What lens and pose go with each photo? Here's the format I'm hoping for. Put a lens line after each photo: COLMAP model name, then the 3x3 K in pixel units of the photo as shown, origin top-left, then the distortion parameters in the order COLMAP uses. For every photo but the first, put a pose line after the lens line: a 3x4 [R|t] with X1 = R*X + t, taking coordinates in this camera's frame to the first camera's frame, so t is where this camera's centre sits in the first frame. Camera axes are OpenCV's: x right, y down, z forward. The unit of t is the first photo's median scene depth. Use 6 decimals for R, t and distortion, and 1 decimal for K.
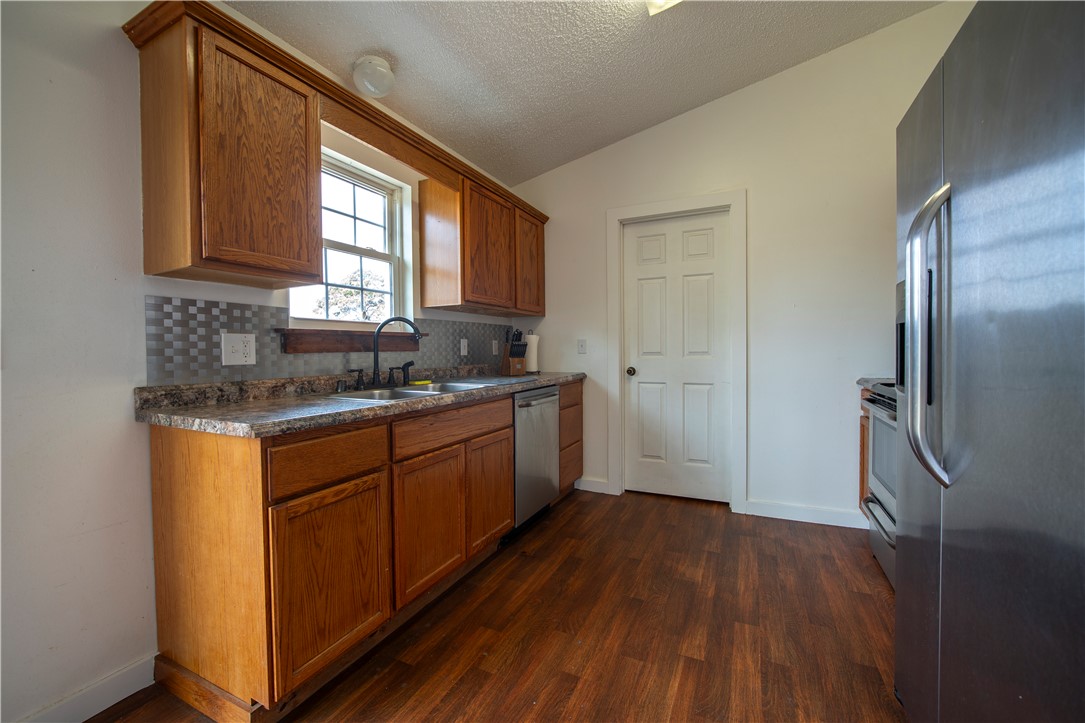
lens RADIAL K [[436.4, 0, 542.5], [0, 436.4, 359.7], [0, 0, 1]] dist [-0.019855, 0.000661]
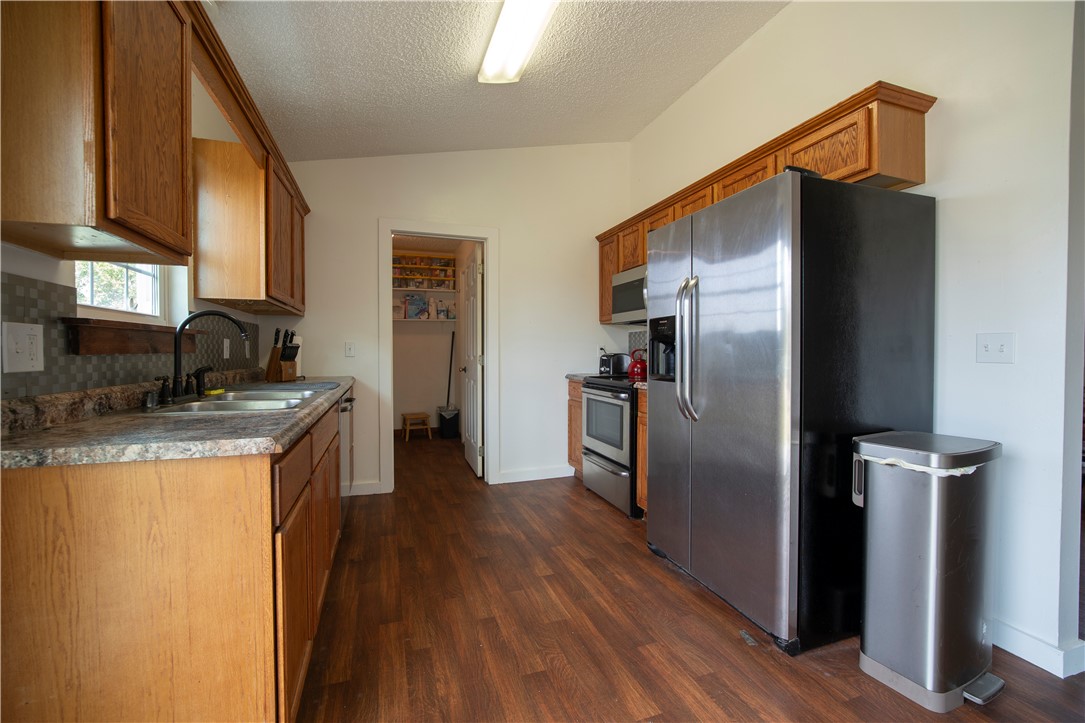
lens RADIAL K [[436.4, 0, 537.6], [0, 436.4, 359.9], [0, 0, 1]] dist [-0.019855, 0.000661]
pose [[0.710939, -0.000287, 0.703253, -0.580923], [0.006788, 0.999956, -0.006454, 0.003121], [-0.703221, 0.009362, 0.710910, 0.013976]]
